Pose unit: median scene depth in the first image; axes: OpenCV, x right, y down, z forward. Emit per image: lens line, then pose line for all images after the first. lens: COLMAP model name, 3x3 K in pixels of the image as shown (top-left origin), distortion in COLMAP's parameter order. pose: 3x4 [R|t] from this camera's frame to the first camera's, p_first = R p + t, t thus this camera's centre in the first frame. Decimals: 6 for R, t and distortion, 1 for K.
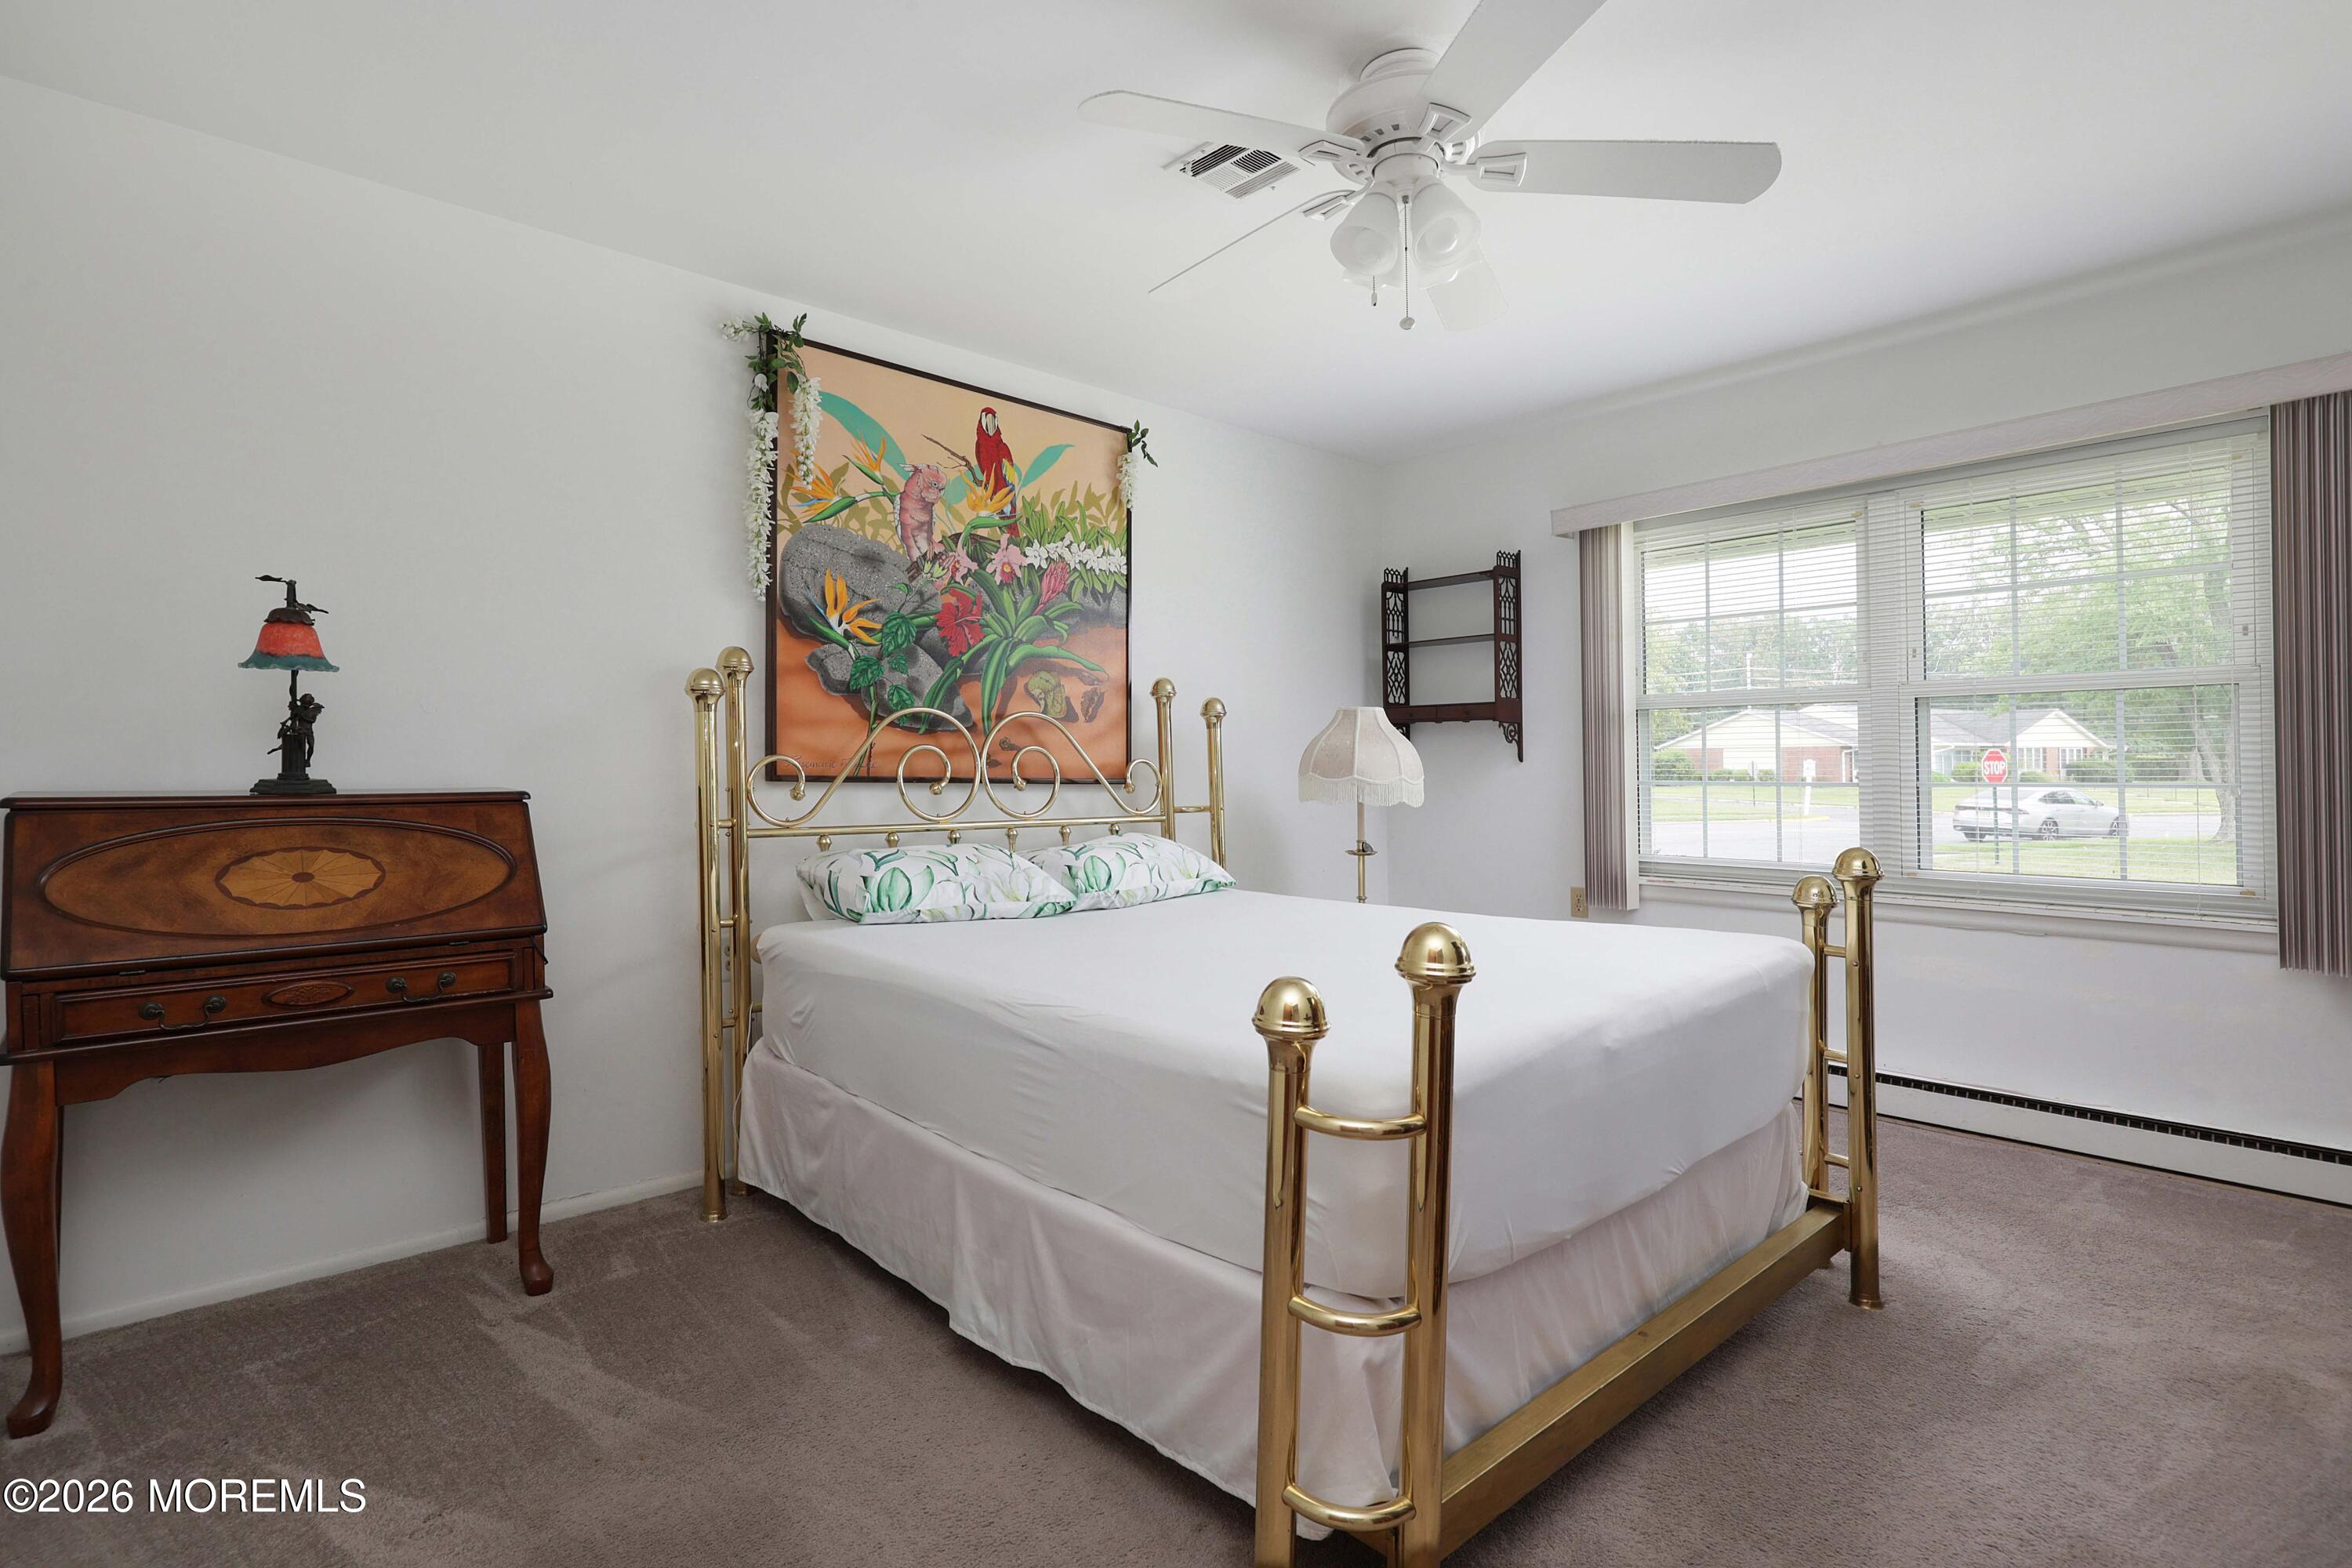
lens RADIAL K [[1144.6, 0, 1176.0], [0, 1144.6, 784.0], [0, 0, 1]] dist [-0.001480, -0.000090]
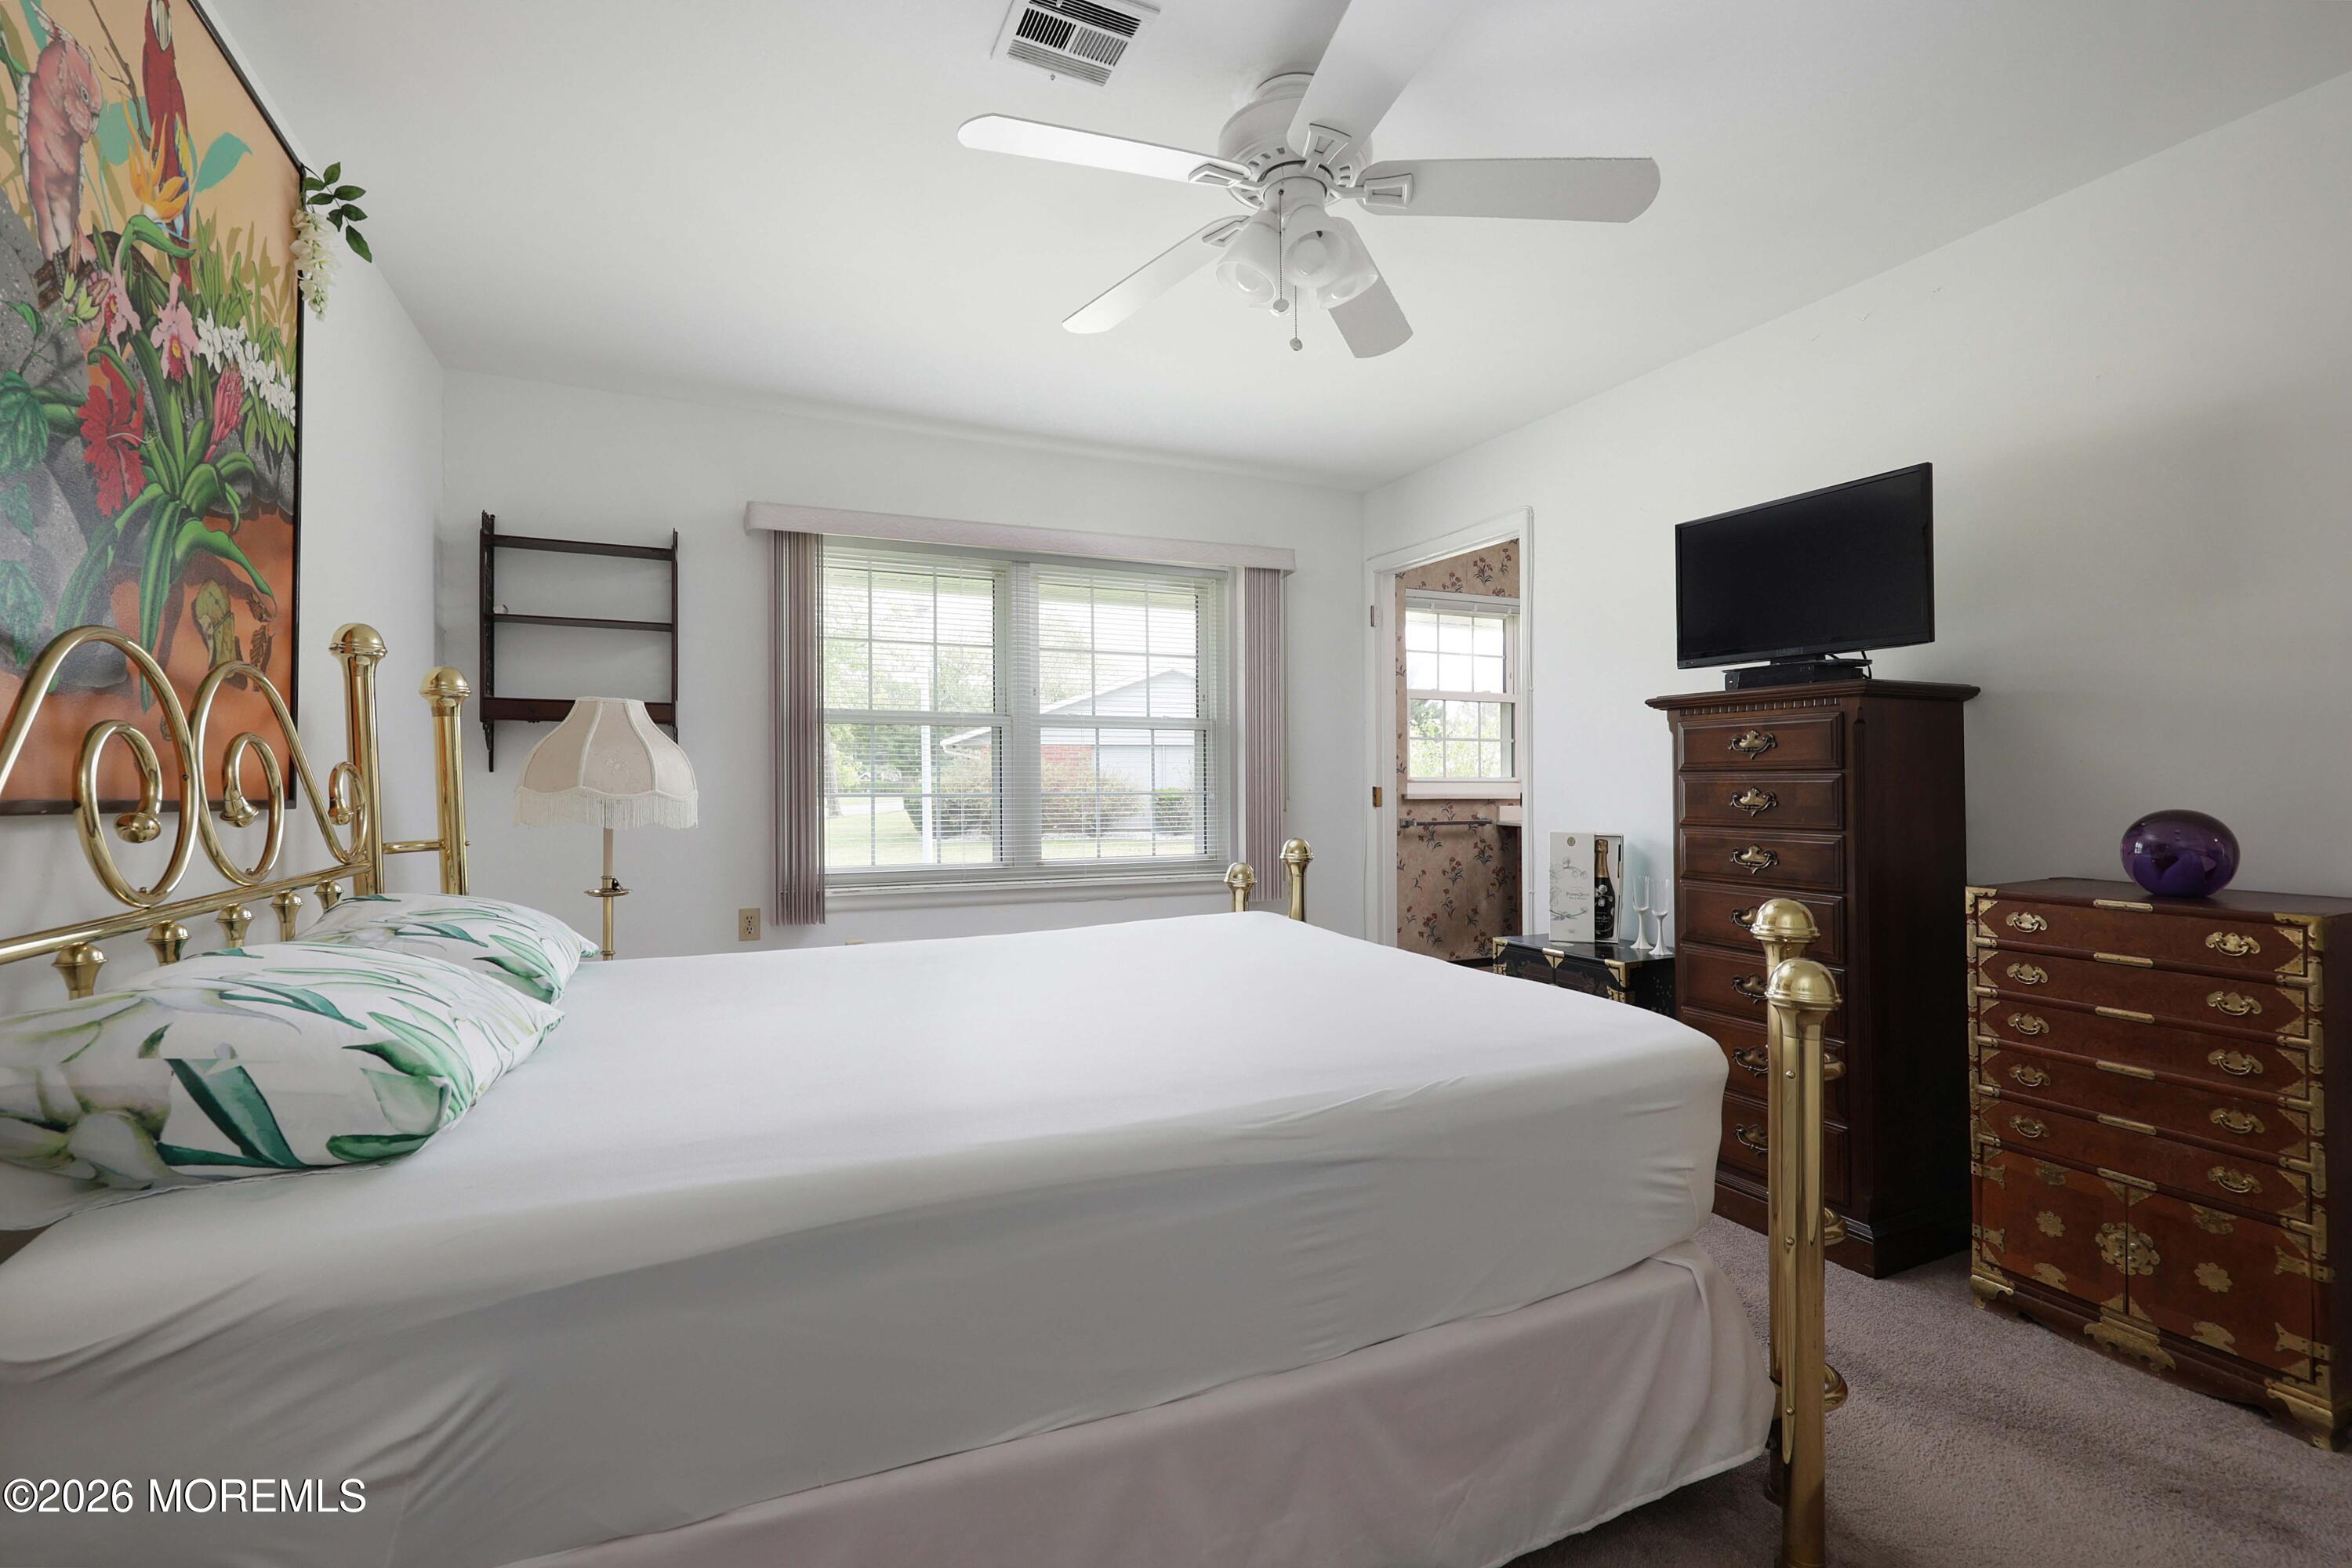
lens RADIAL K [[1047.5, 0, 1176.0], [0, 1047.5, 784.0], [0, 0, 1]] dist [-0.008256, -0.000415]
pose [[0.312071, 0.001132, 0.950058, -0.421380], [0.008967, 0.999951, -0.004137, -0.006130], [-0.950016, 0.009810, 0.312046, 0.483392]]
